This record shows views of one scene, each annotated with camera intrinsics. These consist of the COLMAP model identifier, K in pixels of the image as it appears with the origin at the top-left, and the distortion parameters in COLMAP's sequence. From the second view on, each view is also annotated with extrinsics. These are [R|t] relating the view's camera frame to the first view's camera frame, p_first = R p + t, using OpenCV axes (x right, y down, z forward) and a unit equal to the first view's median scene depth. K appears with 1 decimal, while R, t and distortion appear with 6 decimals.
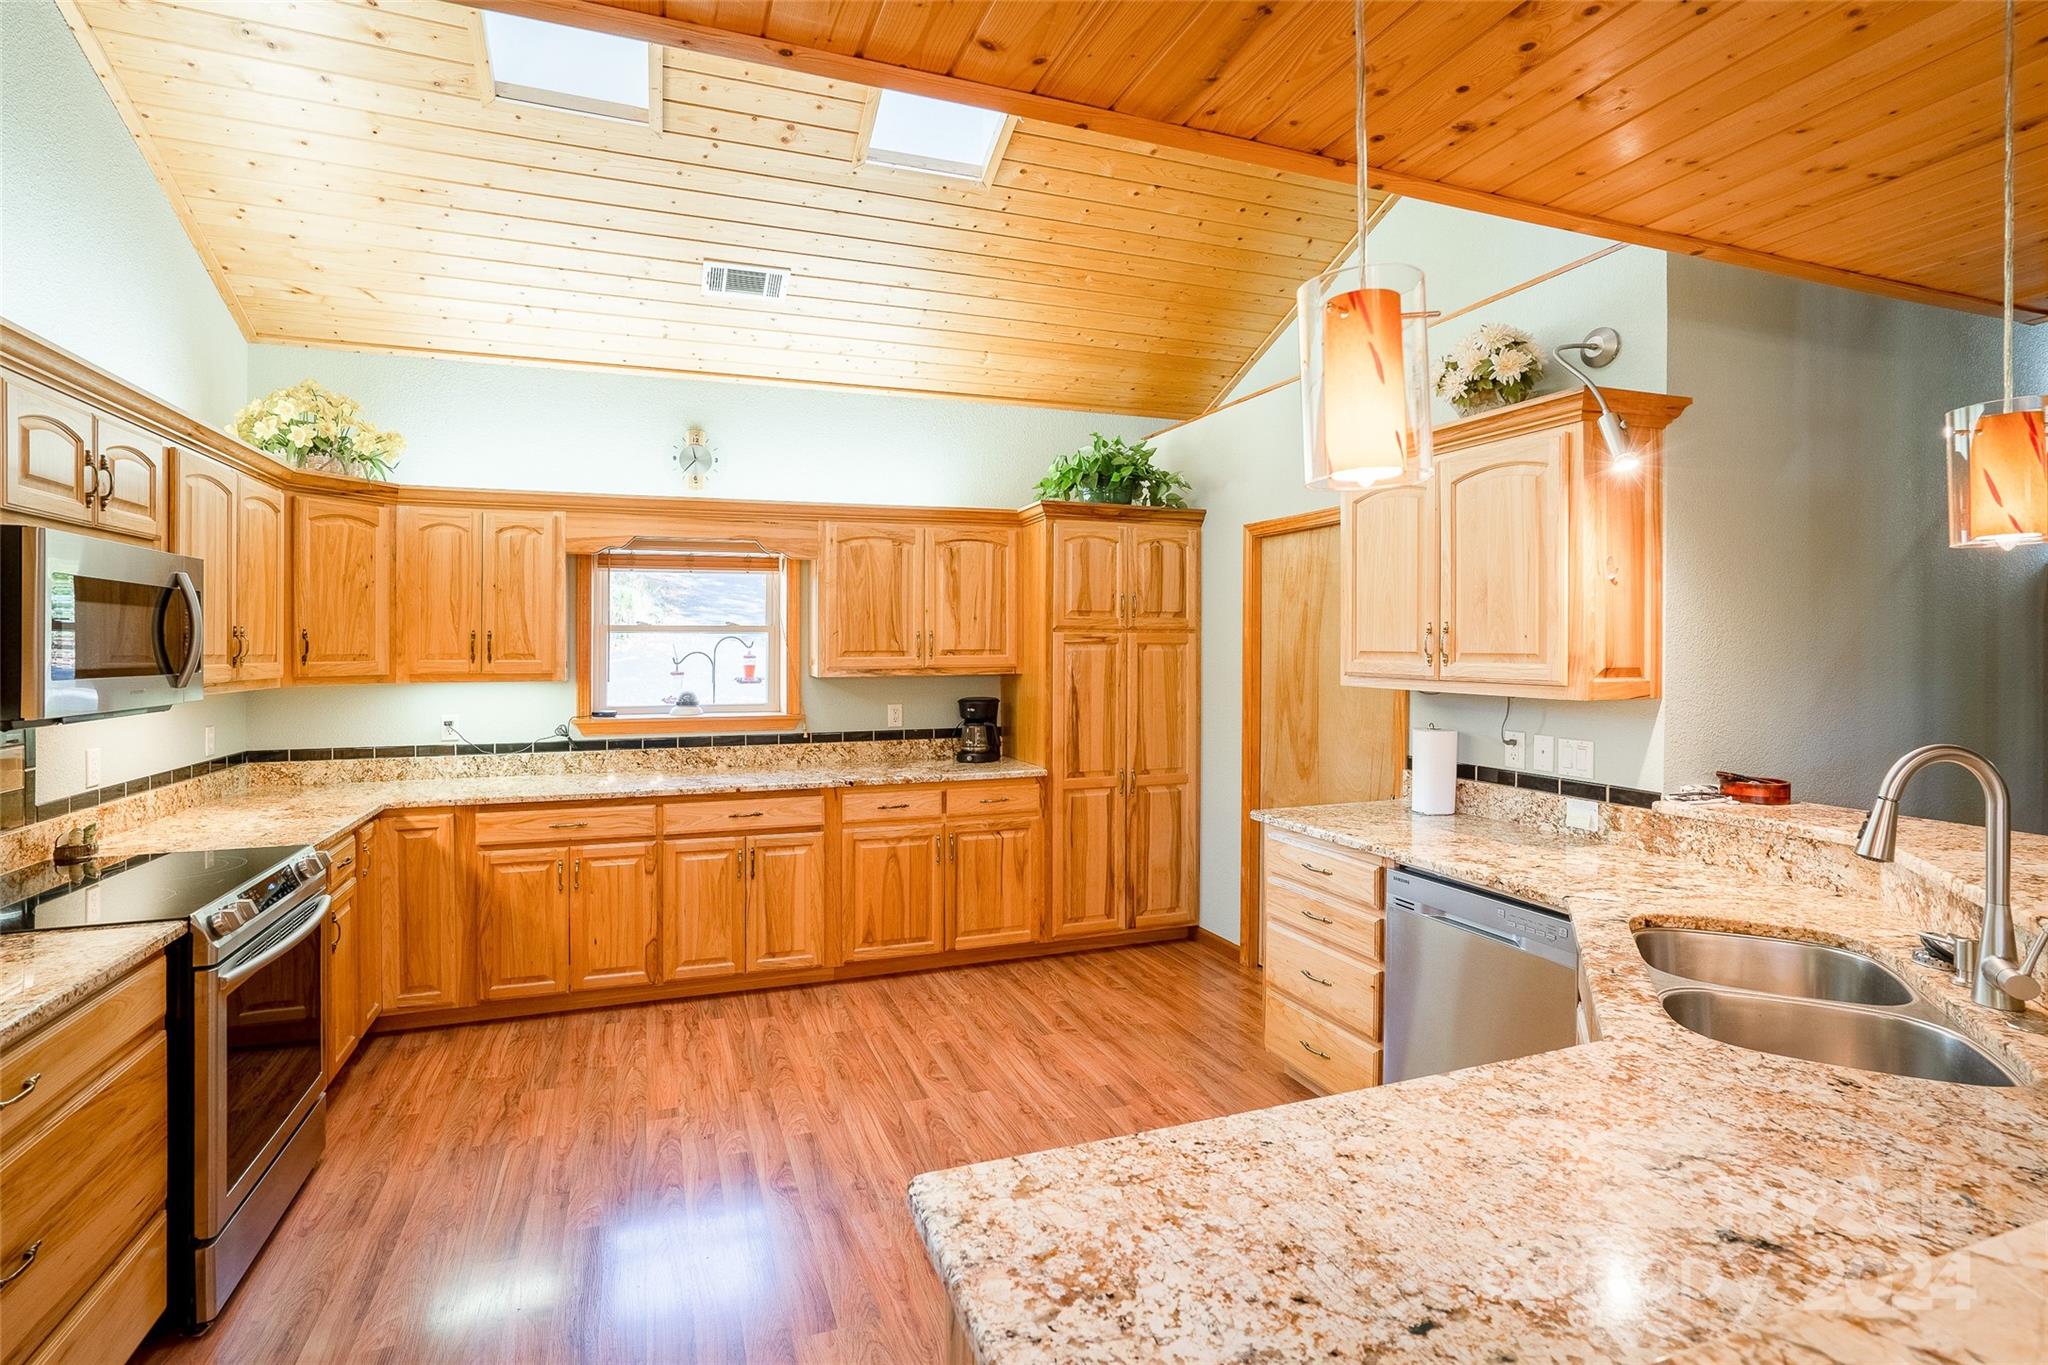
lens RADIAL K [[938.1, 0, 969.2], [0, 938.1, 646.3], [0, 0, 1]] dist [-0.039425, 0.018331]
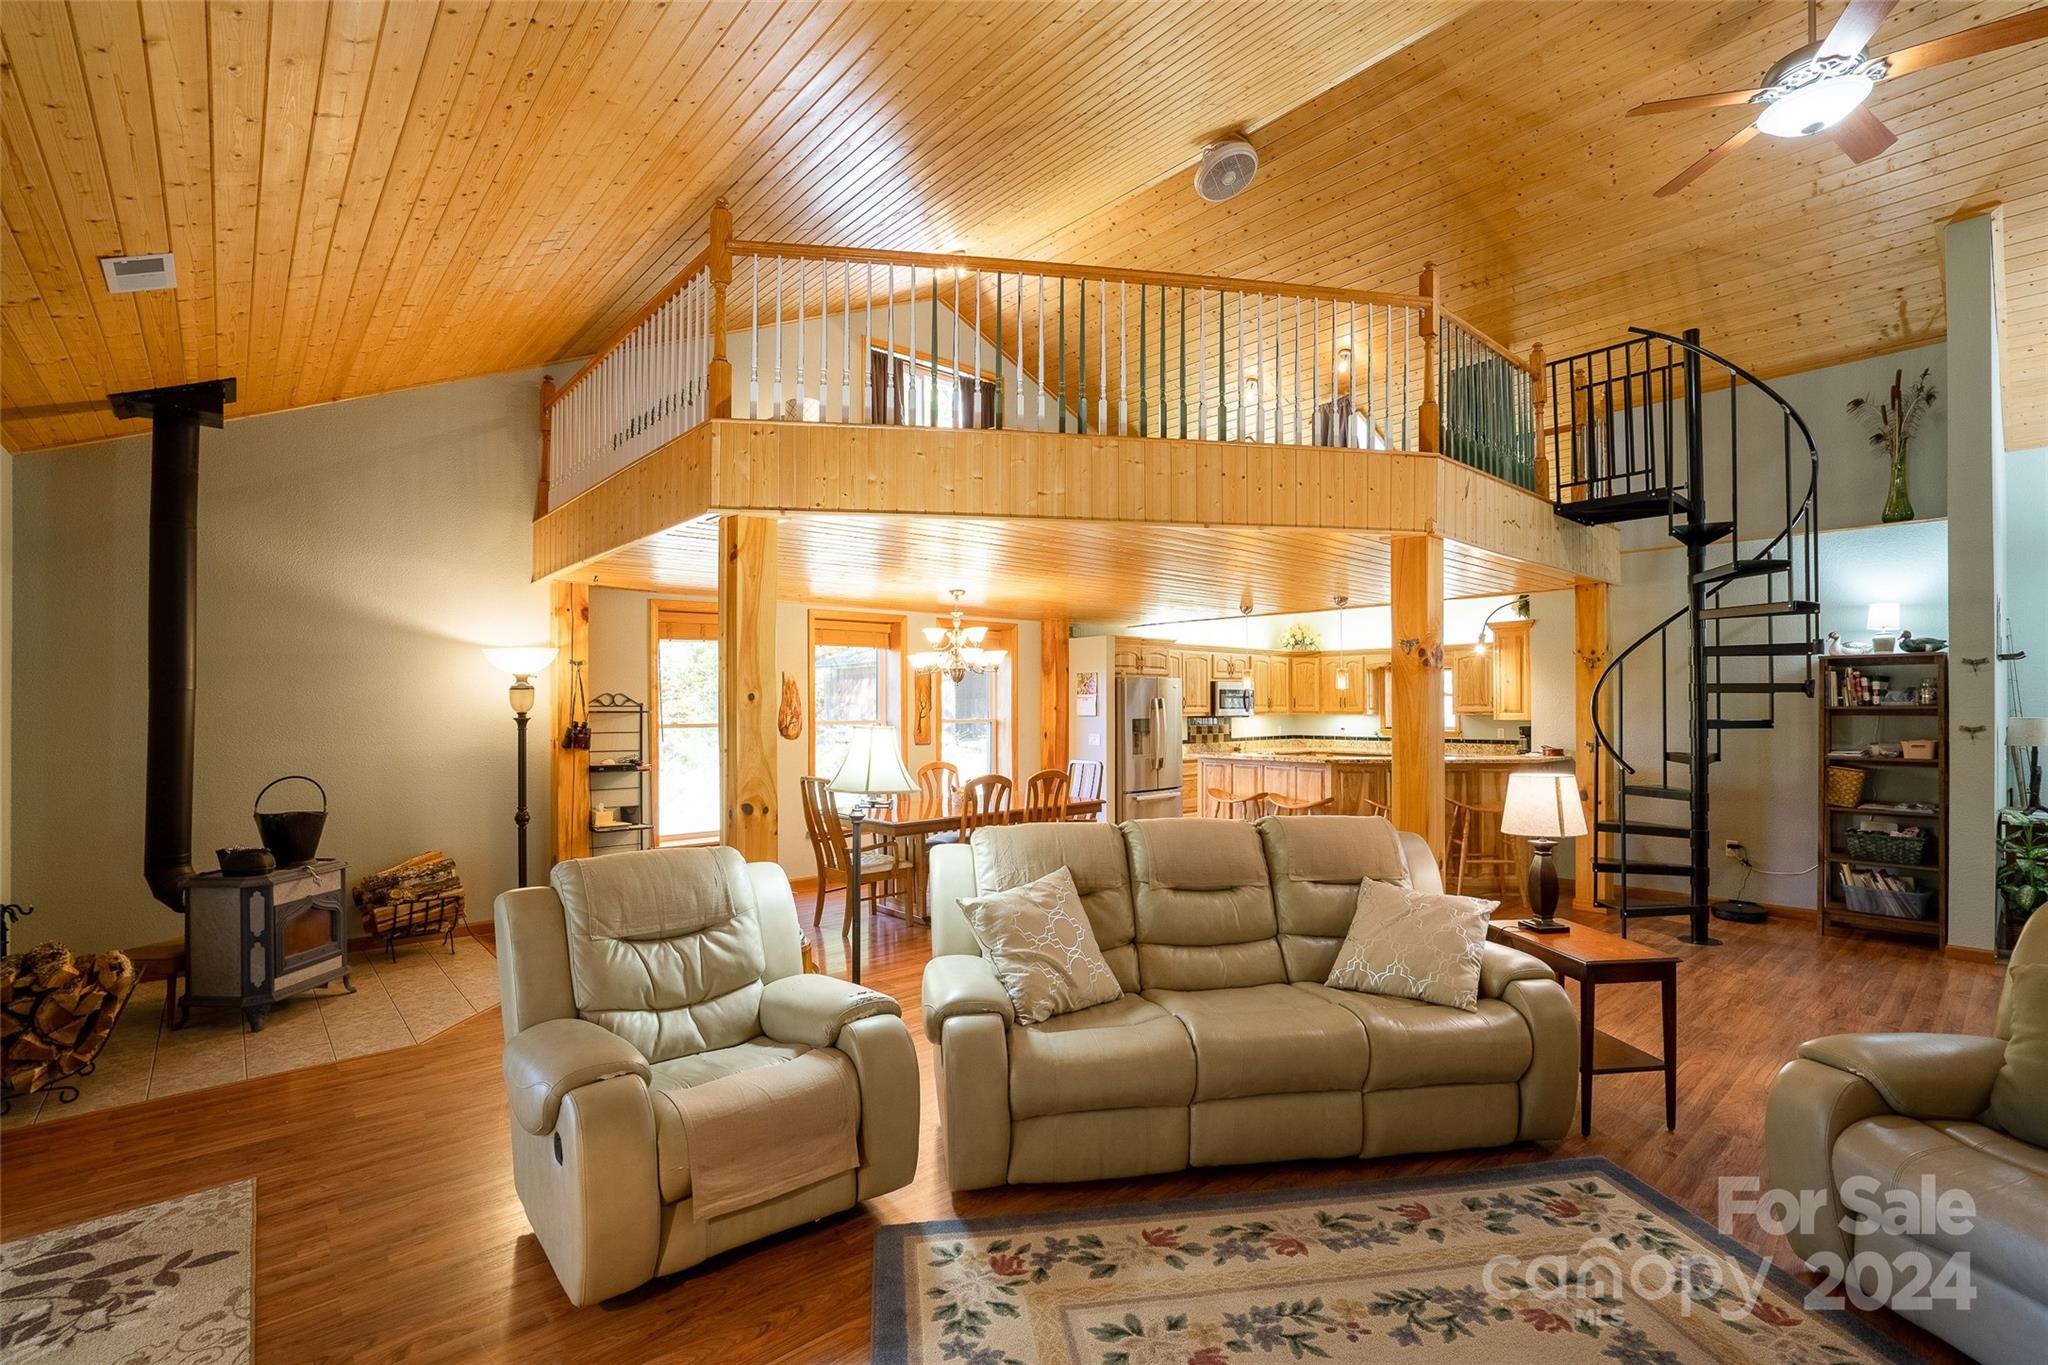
lens RADIAL K [[938.1, 0, 1039.3], [0, 938.1, 688.3], [0, 0, 1]] dist [-0.039425, 0.018331]
pose [[0.371965, -0.015600, -0.928116, 1.975931], [0.001102, 0.999865, -0.016364, -0.000695], [0.928246, 0.005064, 0.371932, -1.092145]]
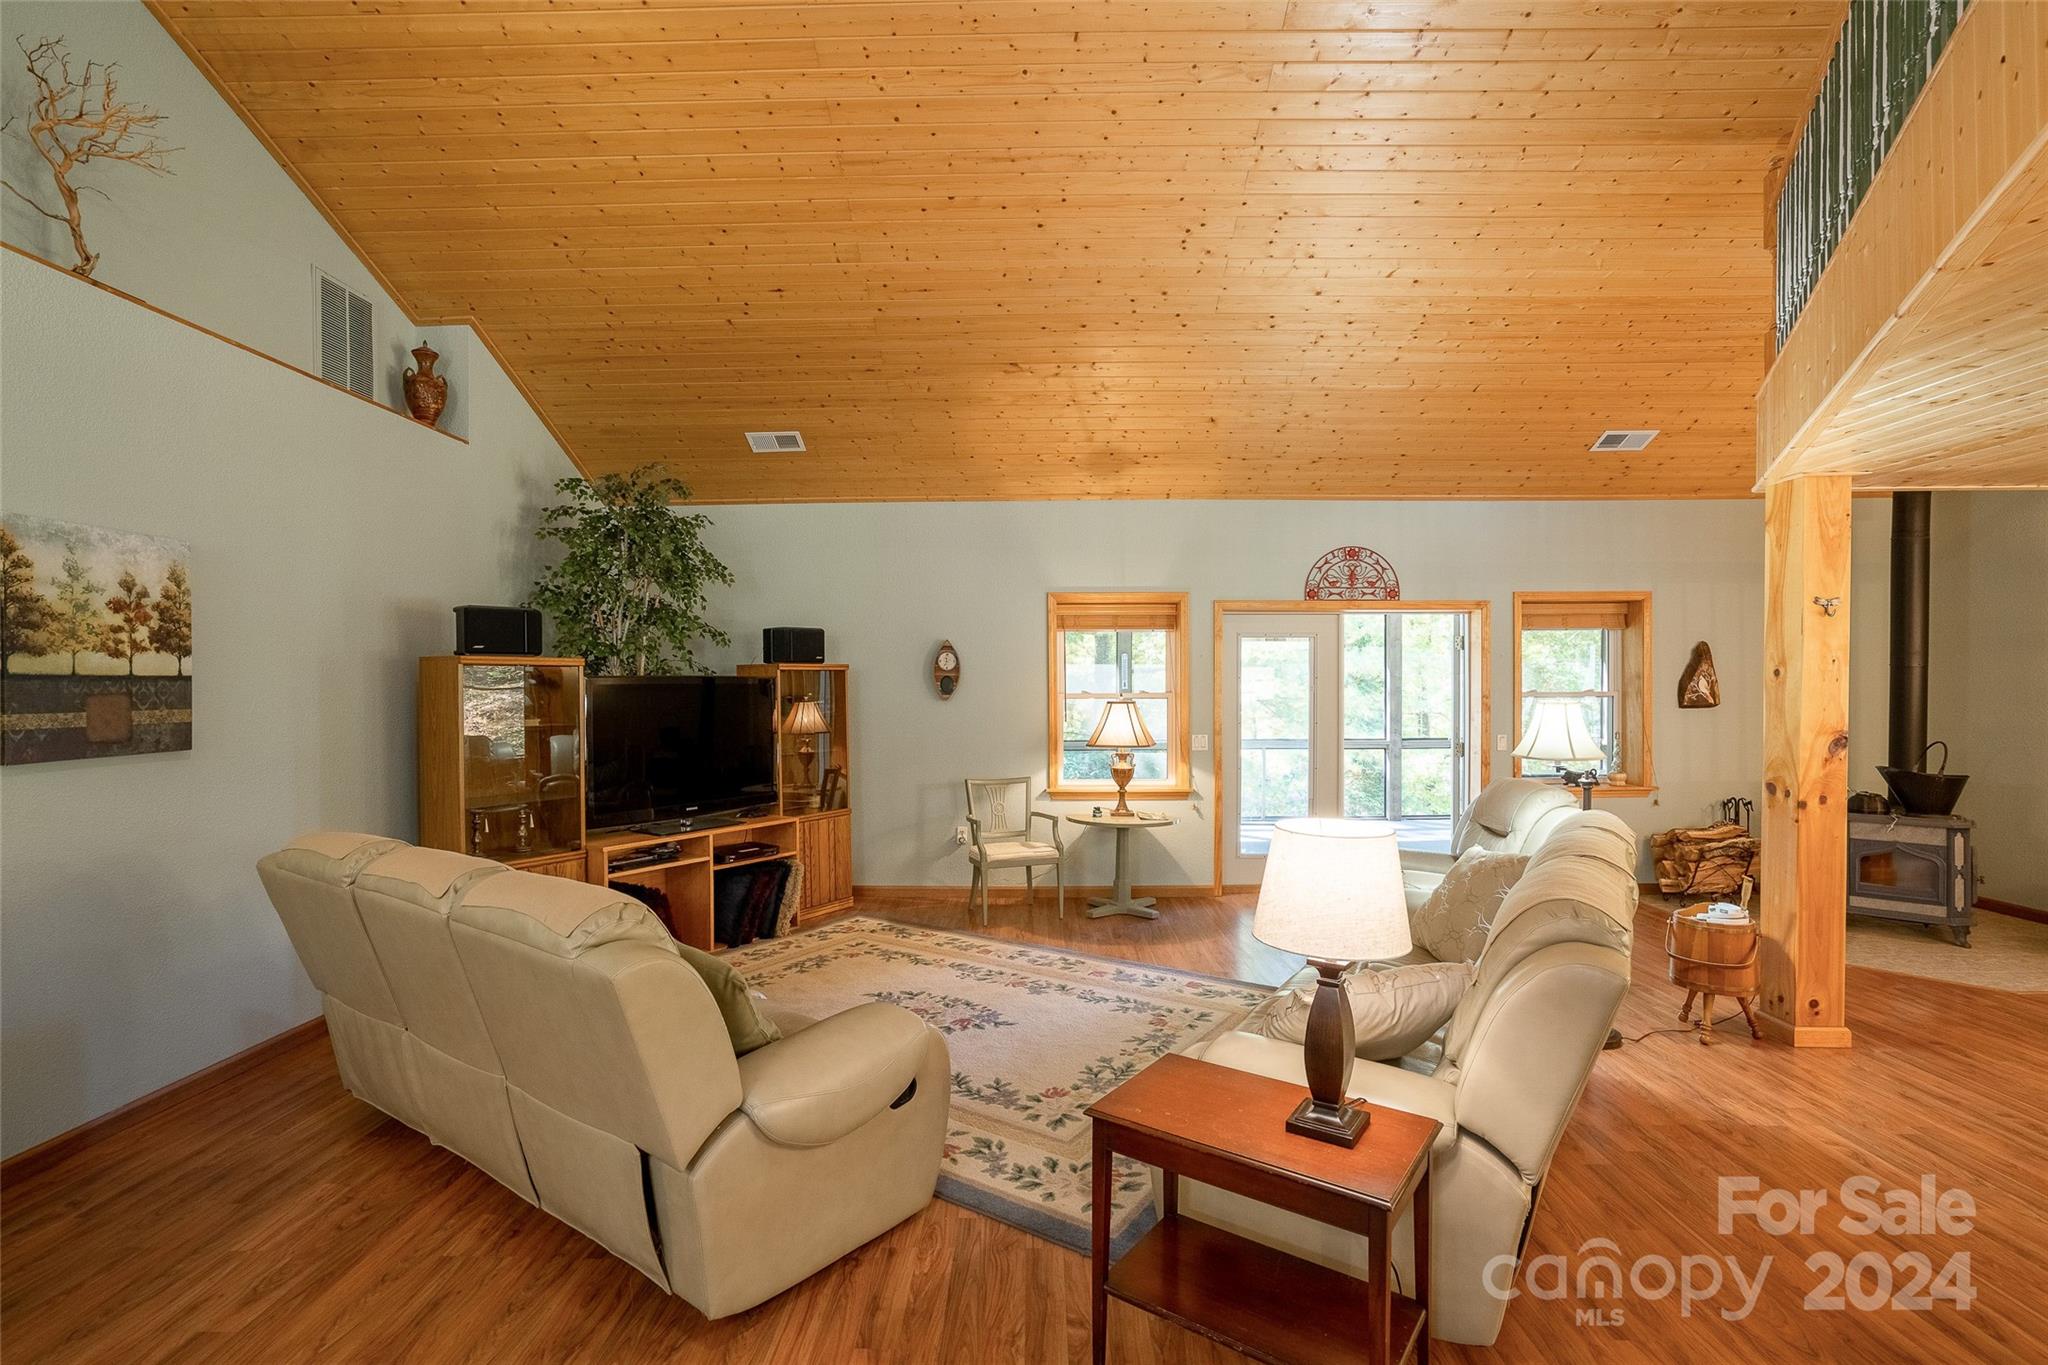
lens RADIAL K [[938.1, 0, 1023.0], [0, 938.1, 697.3], [0, 0, 1]] dist [-0.039425, 0.018331]
pose [[-0.936462, 0.002233, 0.350763, 1.258712], [0.007930, 0.999859, 0.014807, -0.003018], [-0.350680, 0.016648, -0.936347, 0.265224]]
